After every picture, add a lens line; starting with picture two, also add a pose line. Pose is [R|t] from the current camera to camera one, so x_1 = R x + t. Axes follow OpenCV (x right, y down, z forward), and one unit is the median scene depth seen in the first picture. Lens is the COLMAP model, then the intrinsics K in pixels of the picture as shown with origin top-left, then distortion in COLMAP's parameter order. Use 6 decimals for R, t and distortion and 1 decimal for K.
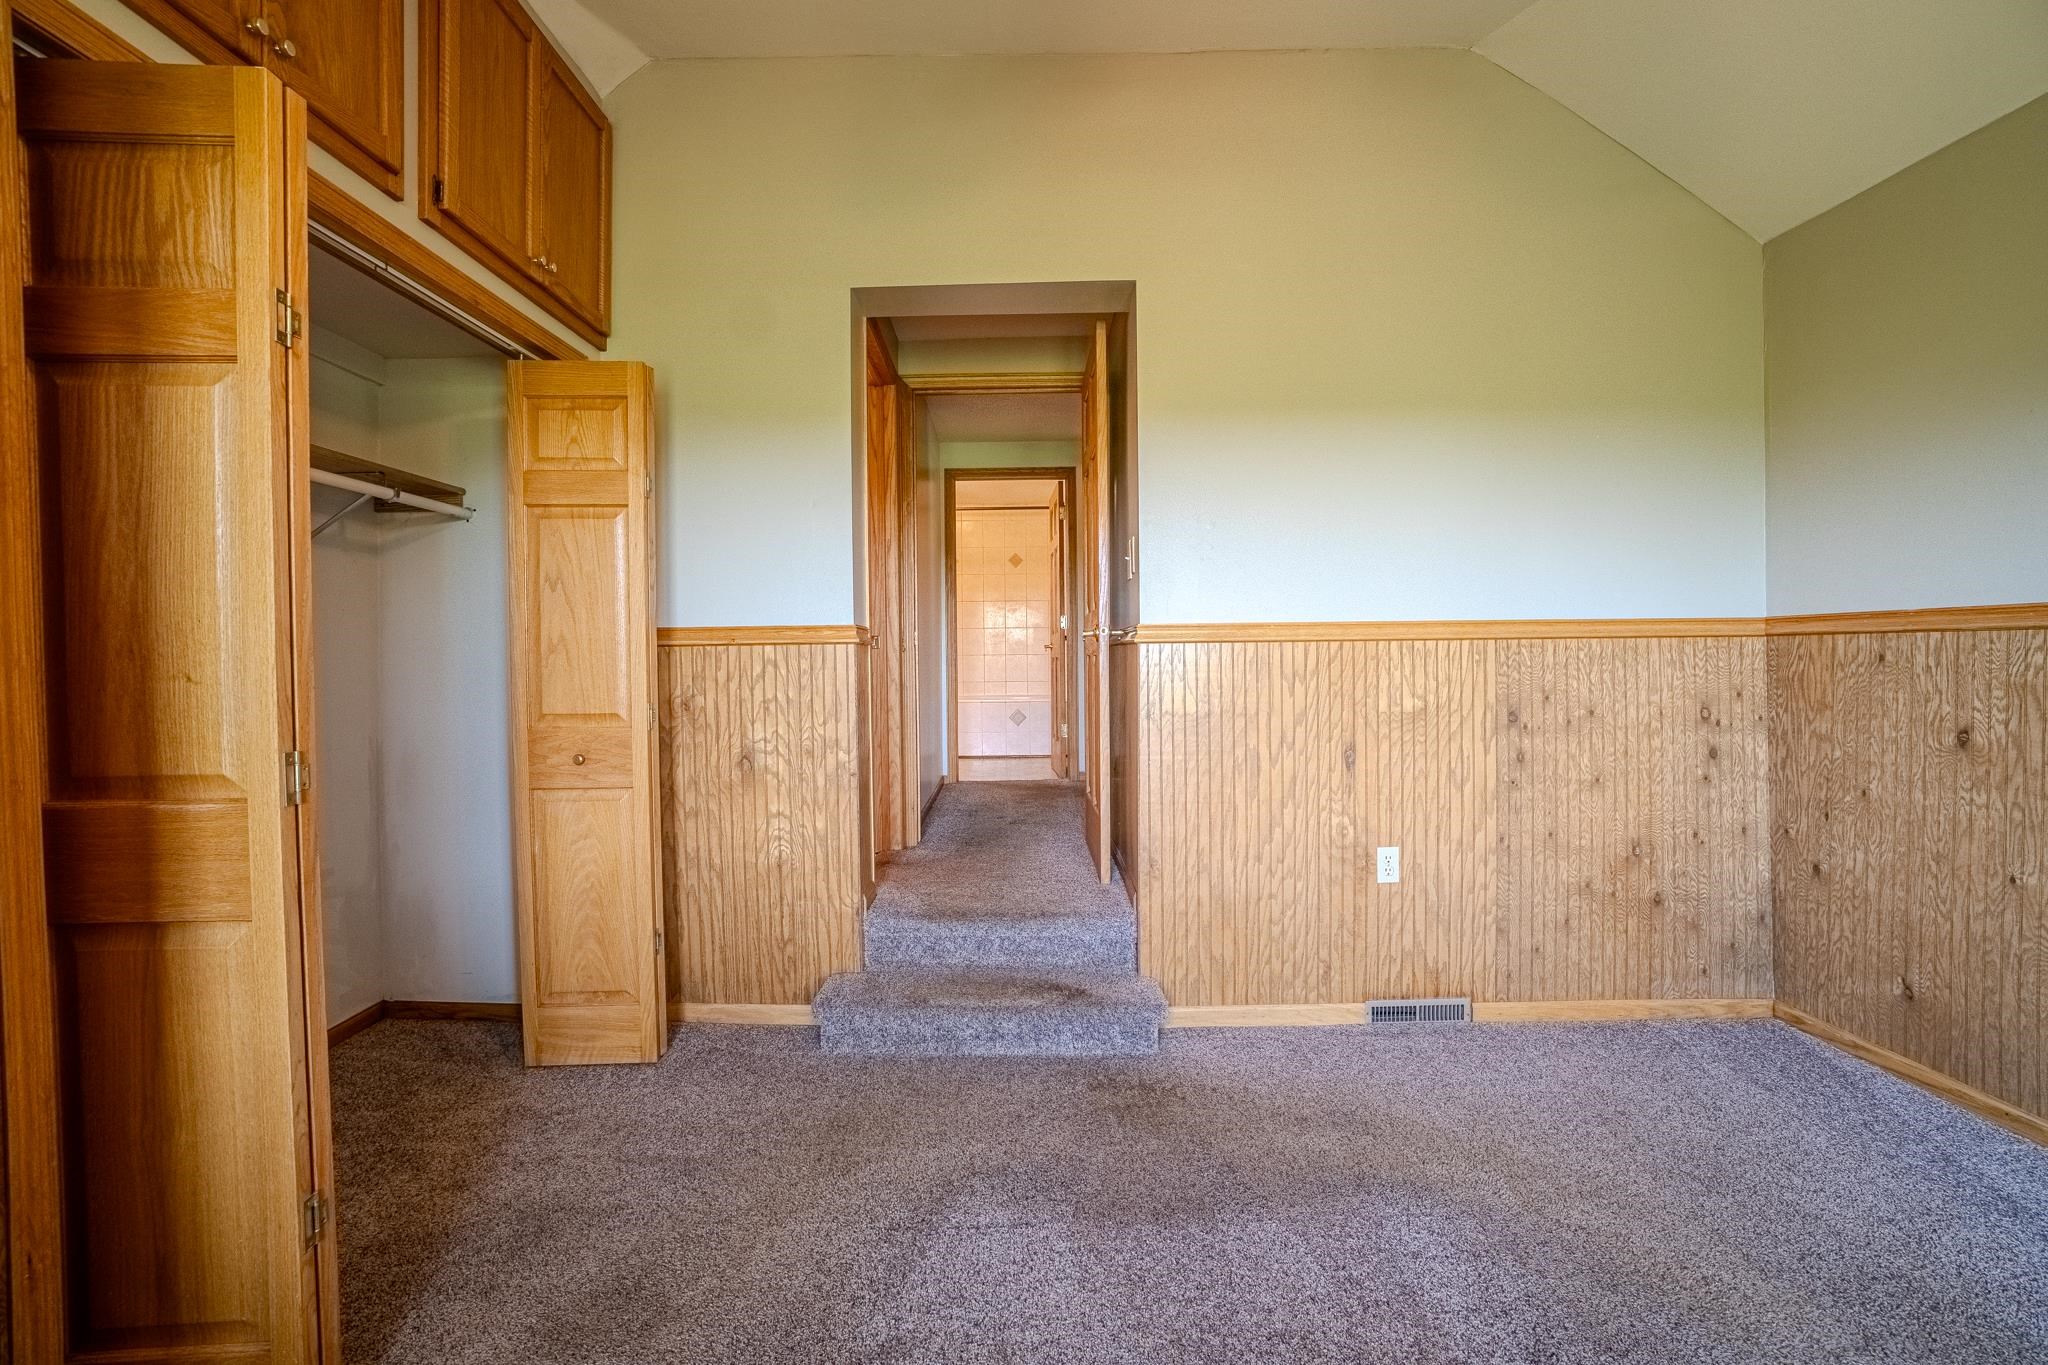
lens RADIAL K [[903.3, 0, 1010.4], [0, 903.3, 677.7], [0, 0, 1]] dist [-0.062717, 0.021522]
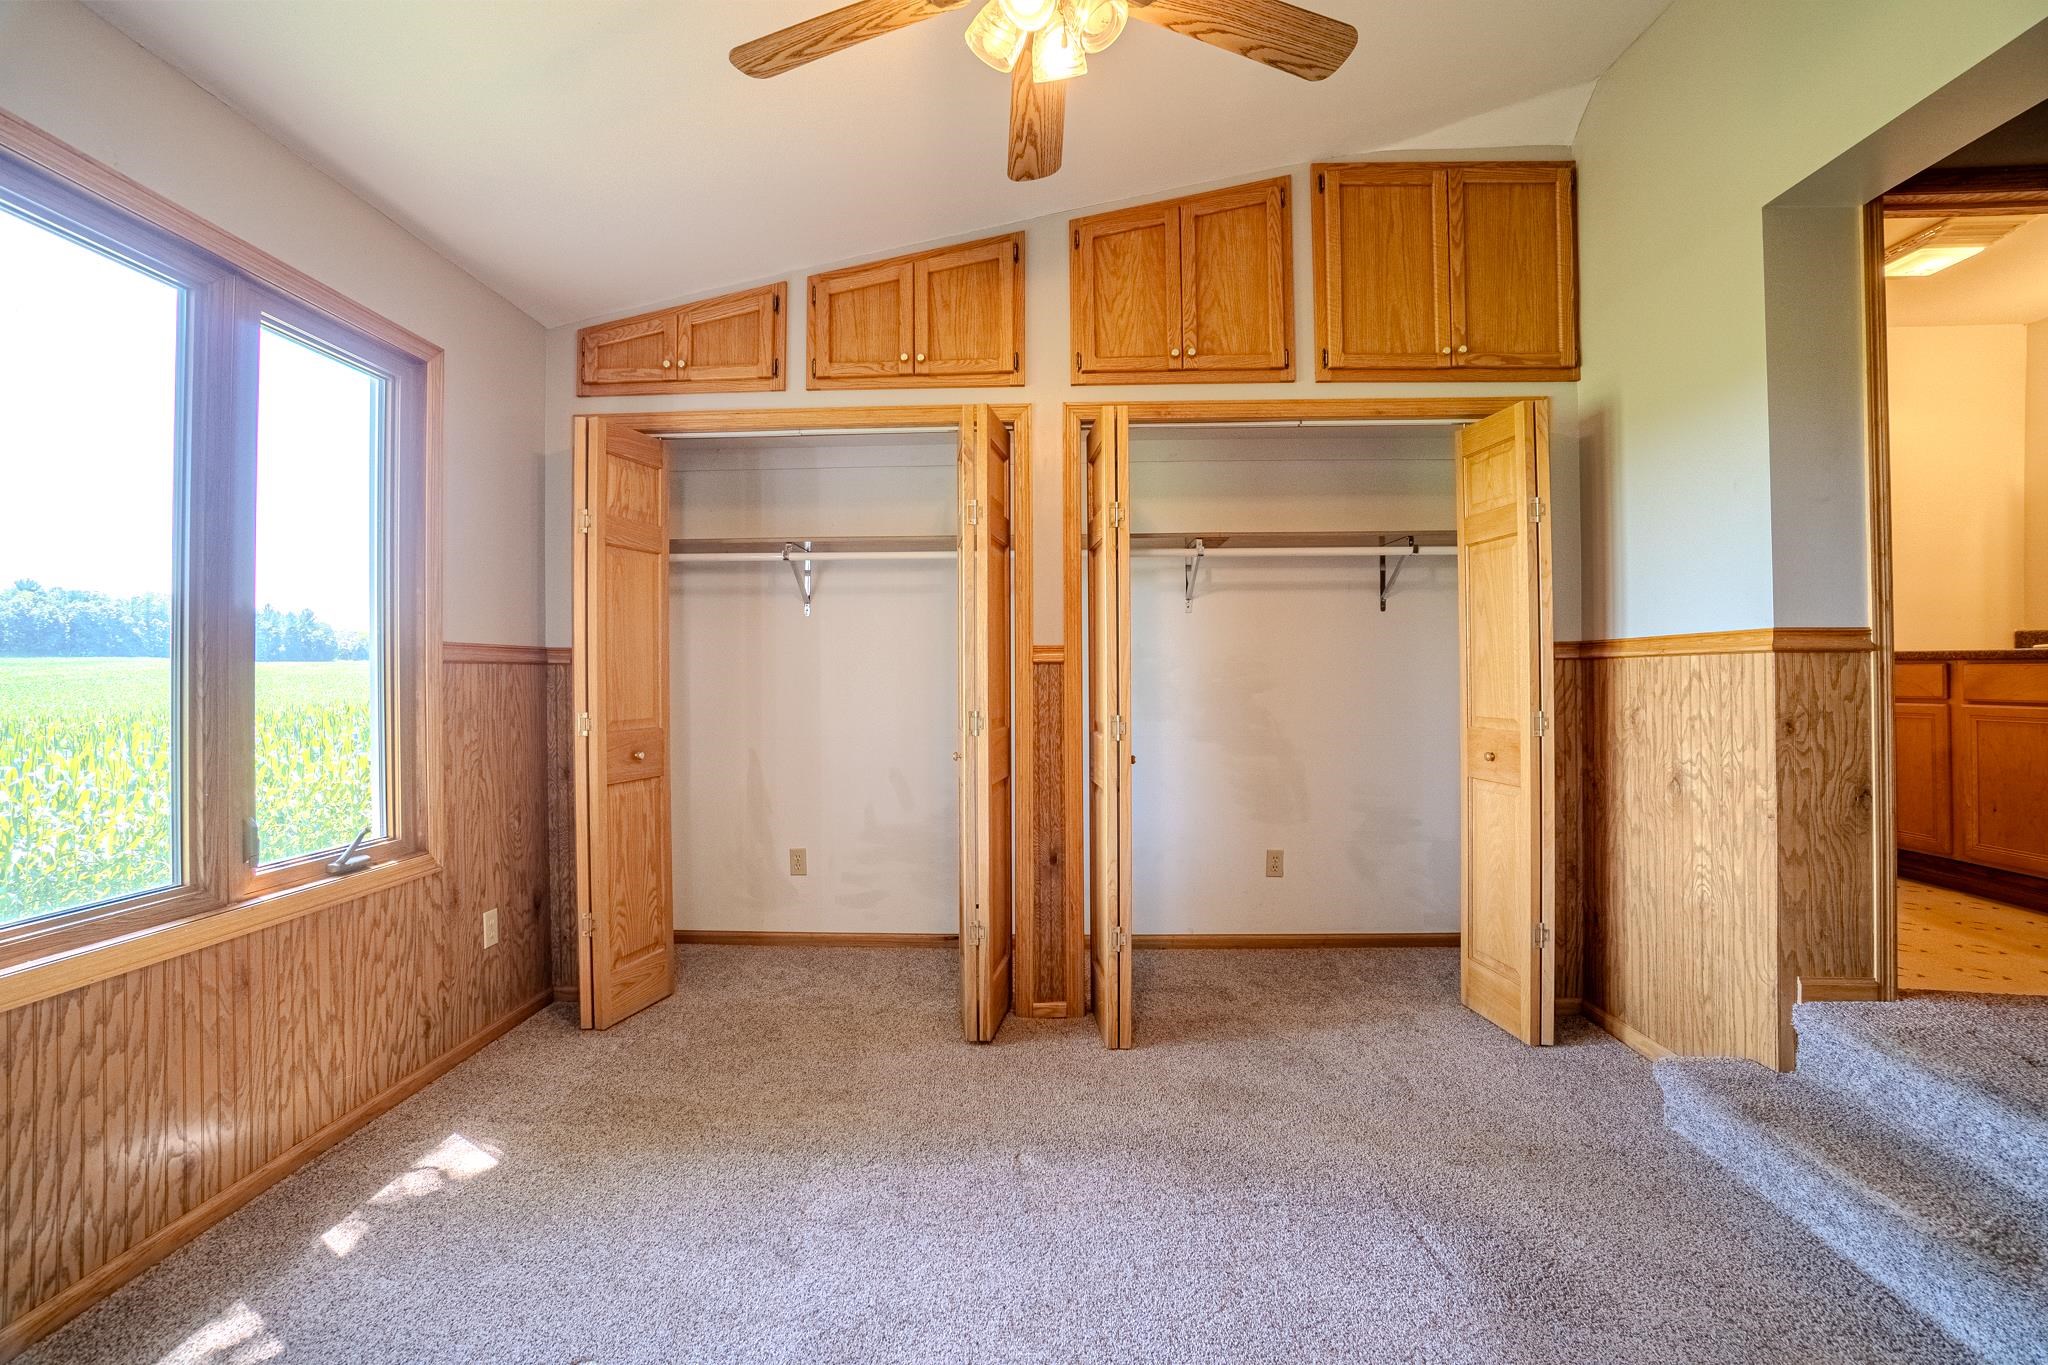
lens RADIAL K [[903.3, 0, 1020.5], [0, 903.3, 674.2], [0, 0, 1]] dist [-0.062717, 0.021522]
pose [[-0.021024, 0.006660, -0.999757, 0.606615], [-0.016194, 0.999844, 0.007001, -0.012662], [0.999648, 0.016337, -0.020913, 0.354389]]
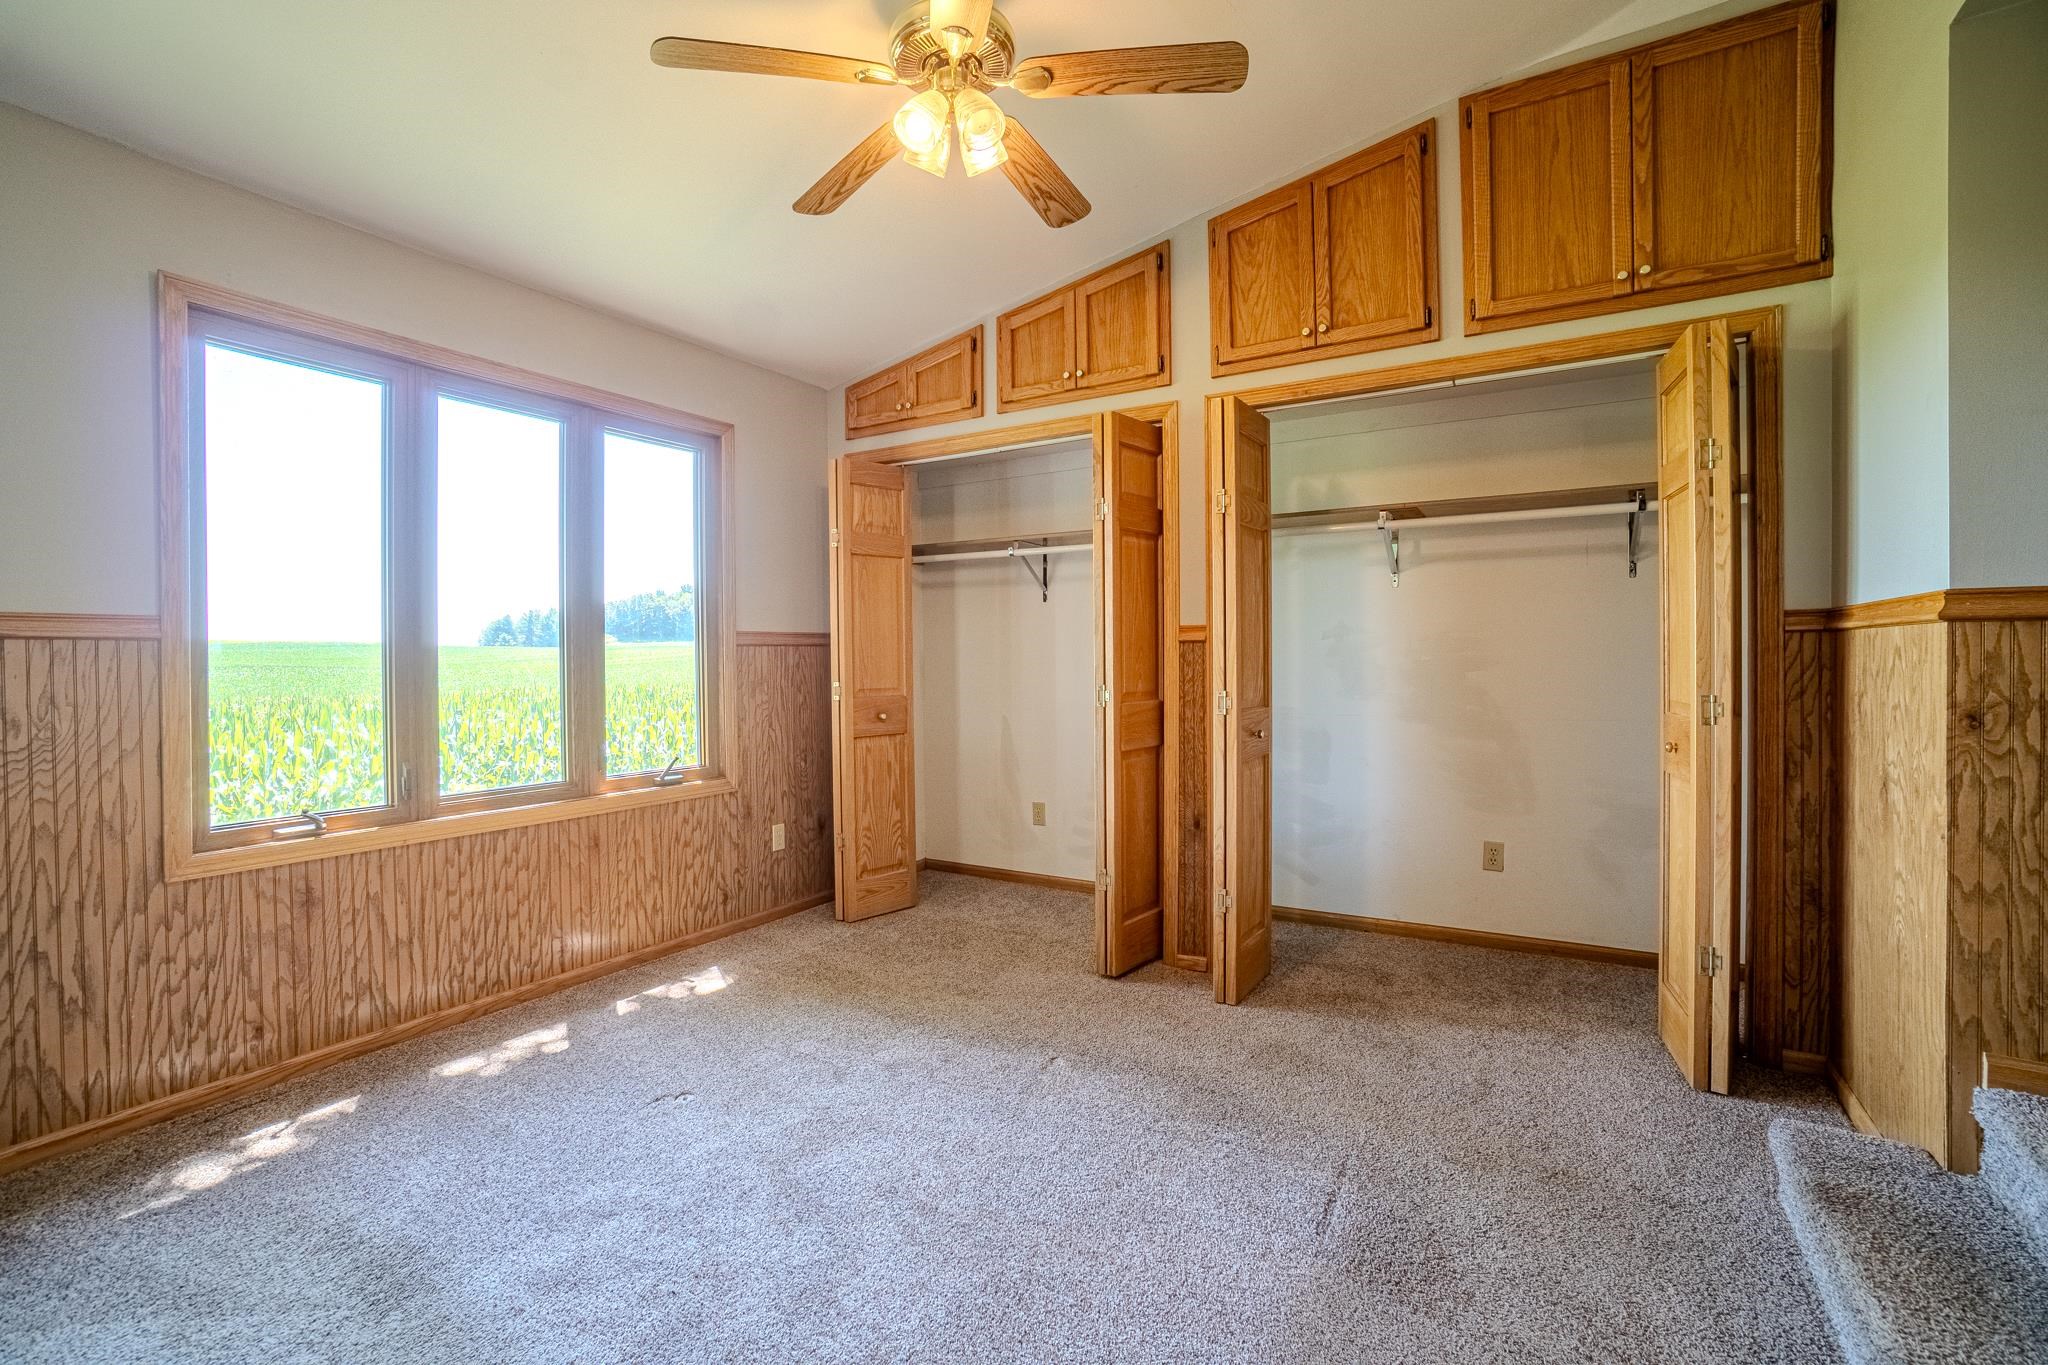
lens RADIAL K [[903.3, 0, 1006.0], [0, 903.3, 673.7], [0, 0, 1]] dist [-0.062717, 0.021522]
pose [[-0.510320, 0.030061, -0.859459, 0.643575], [-0.005969, 0.999241, 0.038494, -0.020860], [0.859964, 0.024774, -0.509754, 0.745948]]
